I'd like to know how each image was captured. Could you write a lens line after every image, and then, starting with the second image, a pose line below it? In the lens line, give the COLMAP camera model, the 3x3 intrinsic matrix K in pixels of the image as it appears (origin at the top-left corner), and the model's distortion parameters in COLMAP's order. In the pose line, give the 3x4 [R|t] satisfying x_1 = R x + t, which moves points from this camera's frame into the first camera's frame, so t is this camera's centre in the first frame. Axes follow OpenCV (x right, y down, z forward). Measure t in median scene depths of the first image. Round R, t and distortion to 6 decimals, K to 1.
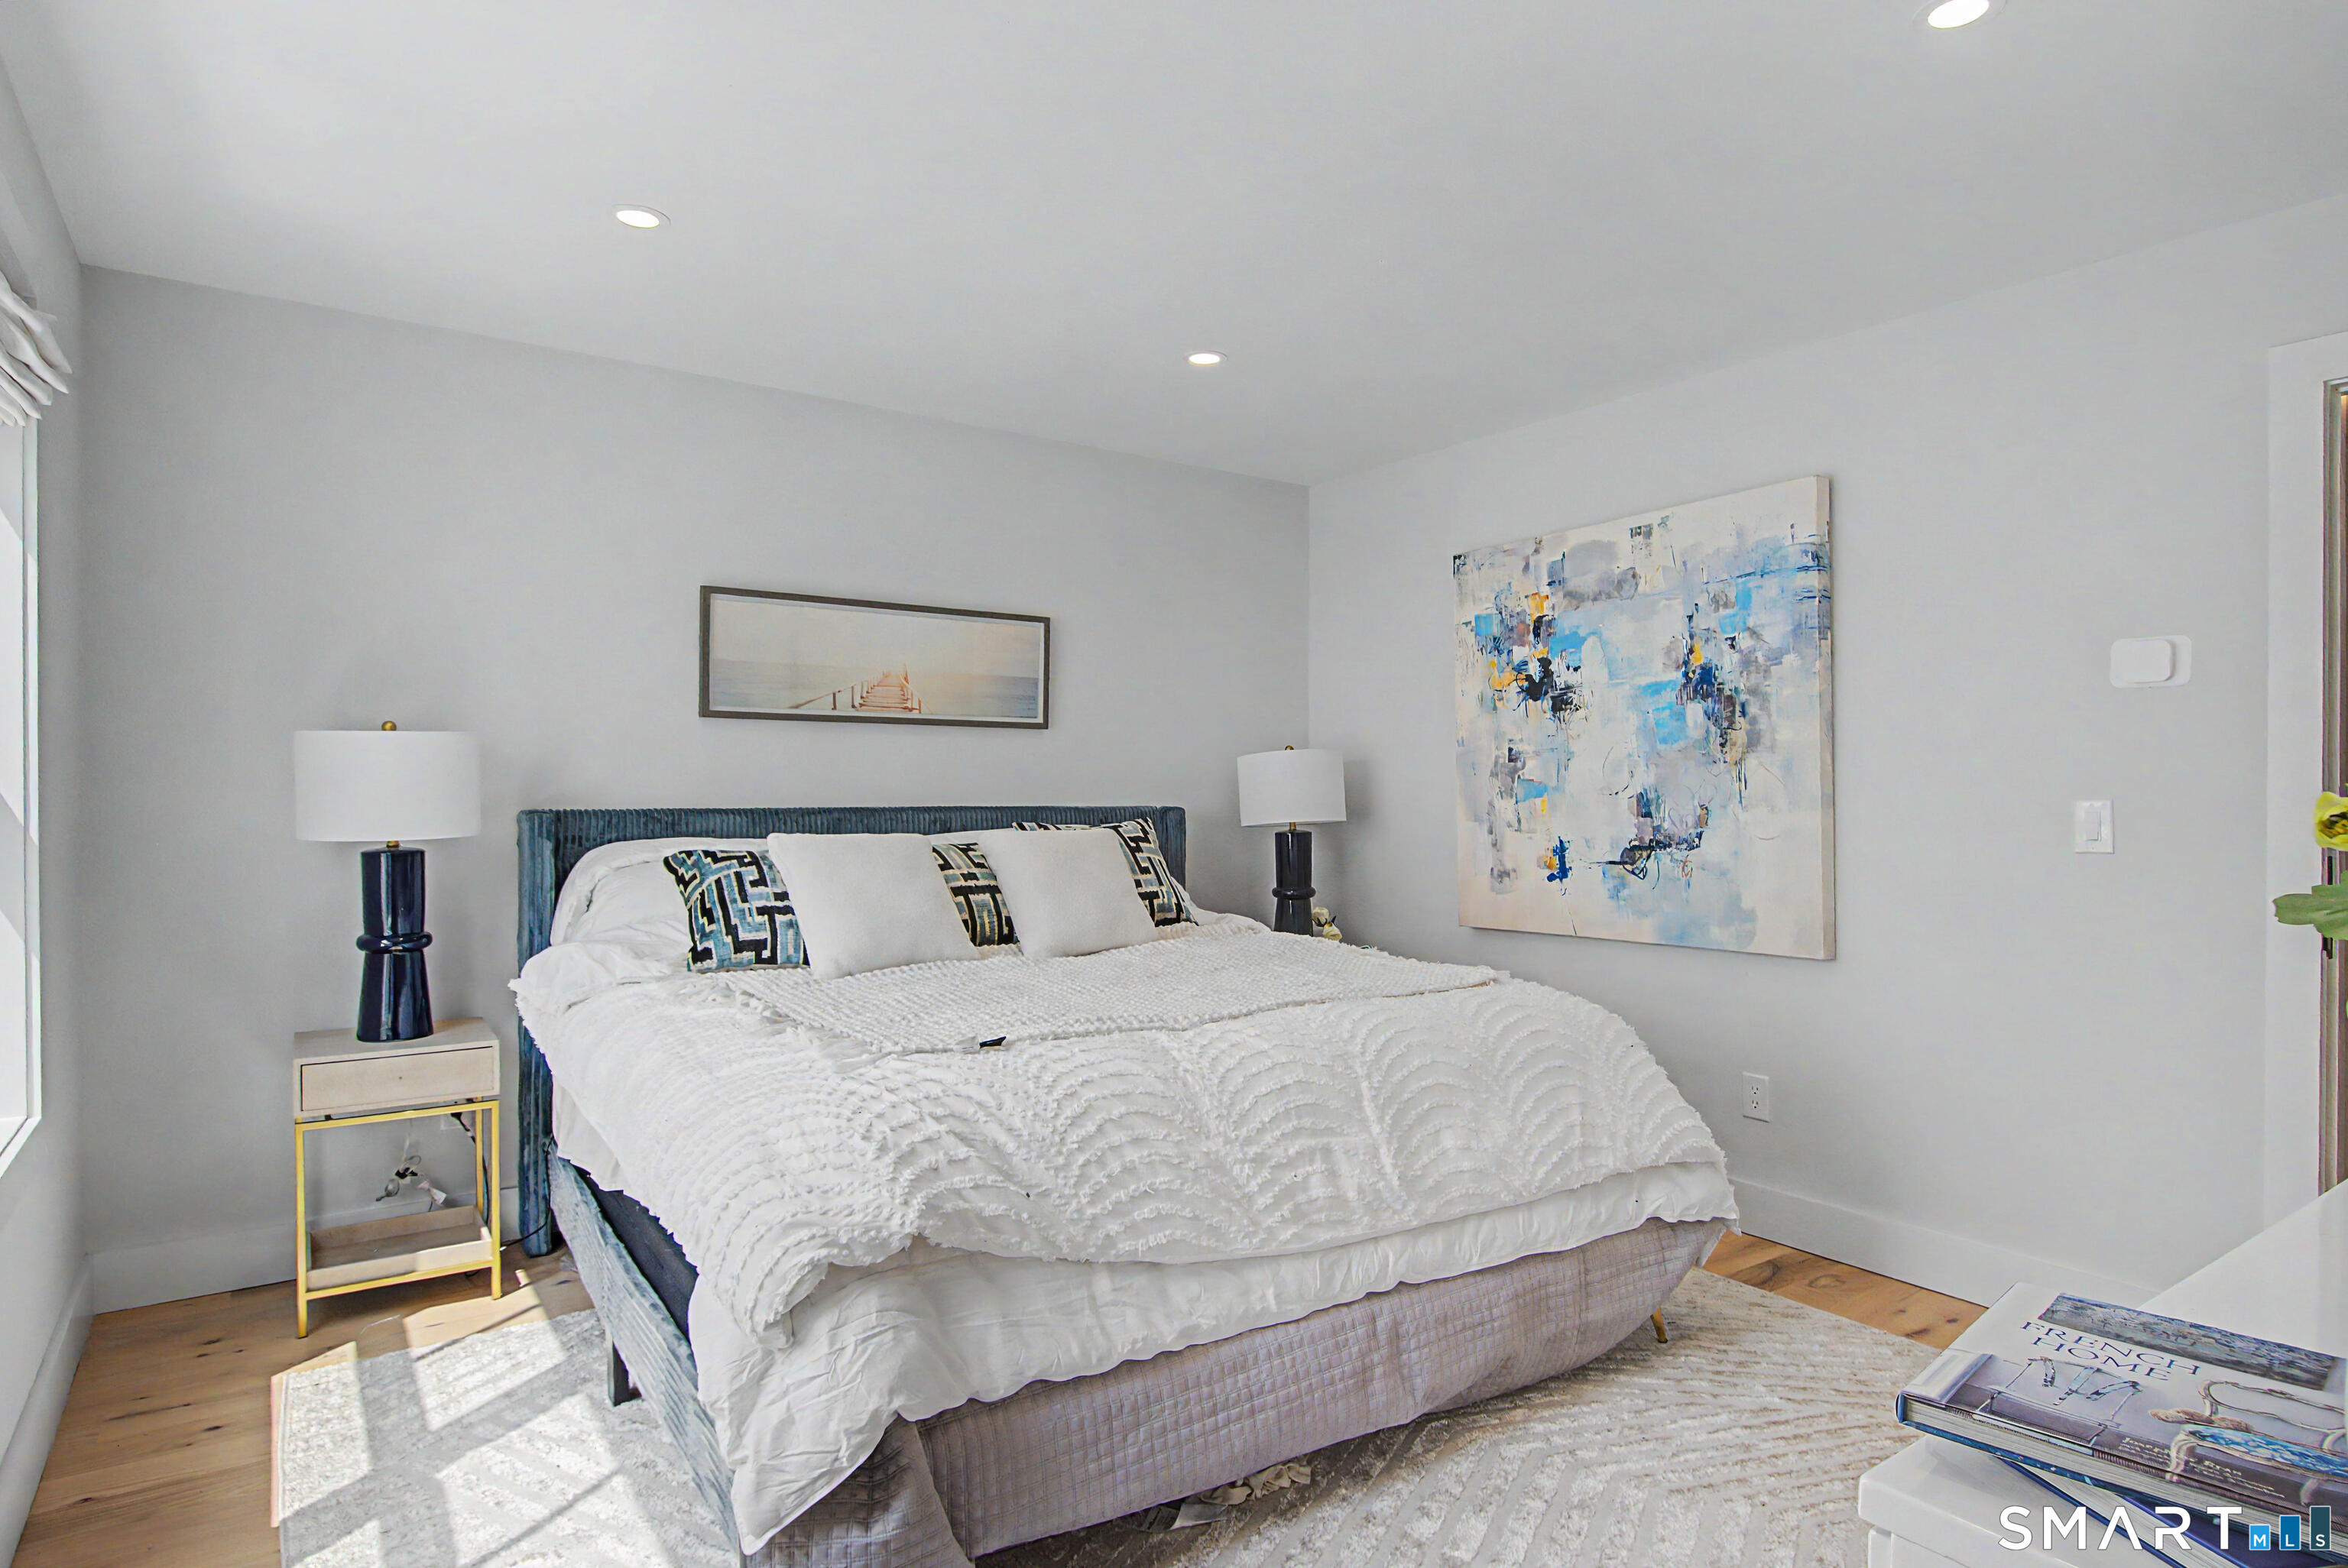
lens RADIAL K [[1288.6, 0, 1203.2], [0, 1288.6, 733.1], [0, 0, 1]] dist [0.003300, -0.001212]
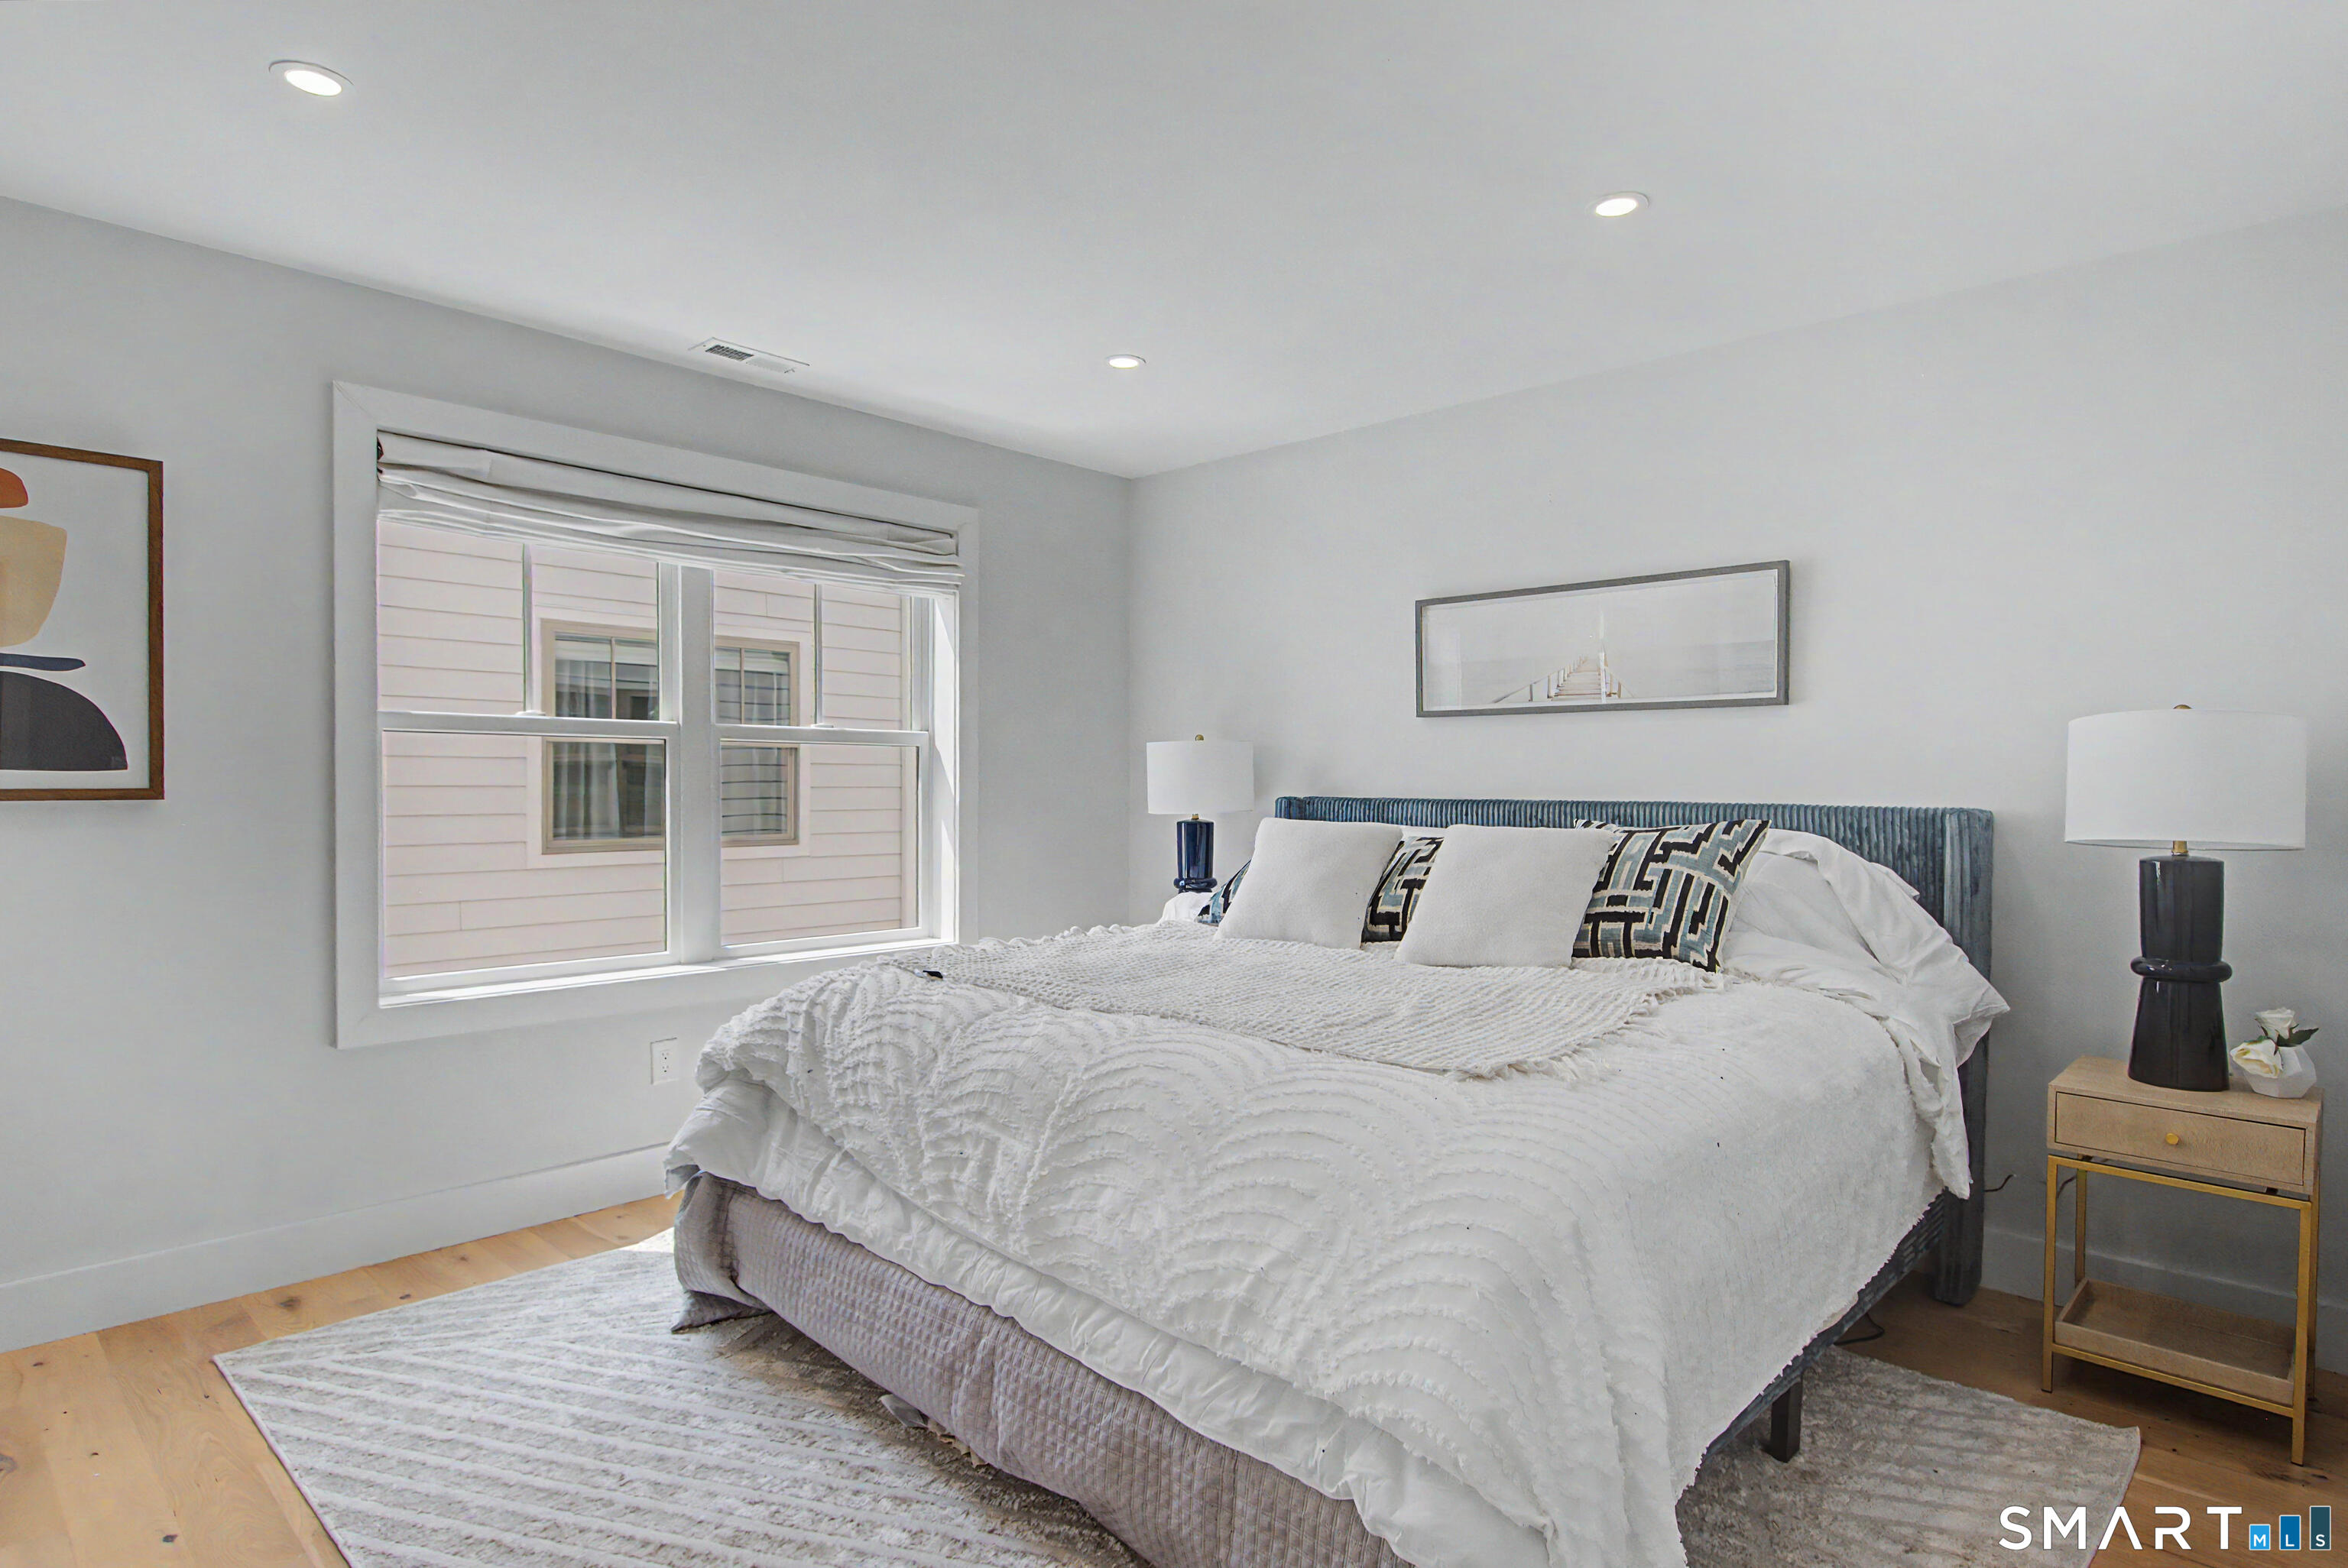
lens RADIAL K [[1233.2, 0, 1179.5], [0, 1233.2, 774.9], [0, 0, 1]] dist [0.041224, -0.000063]
pose [[0.198441, -0.004048, -0.980104, 0.637082], [0.036017, 0.999346, 0.003165, 0.027292], [0.979451, -0.035928, 0.198457, 0.584478]]
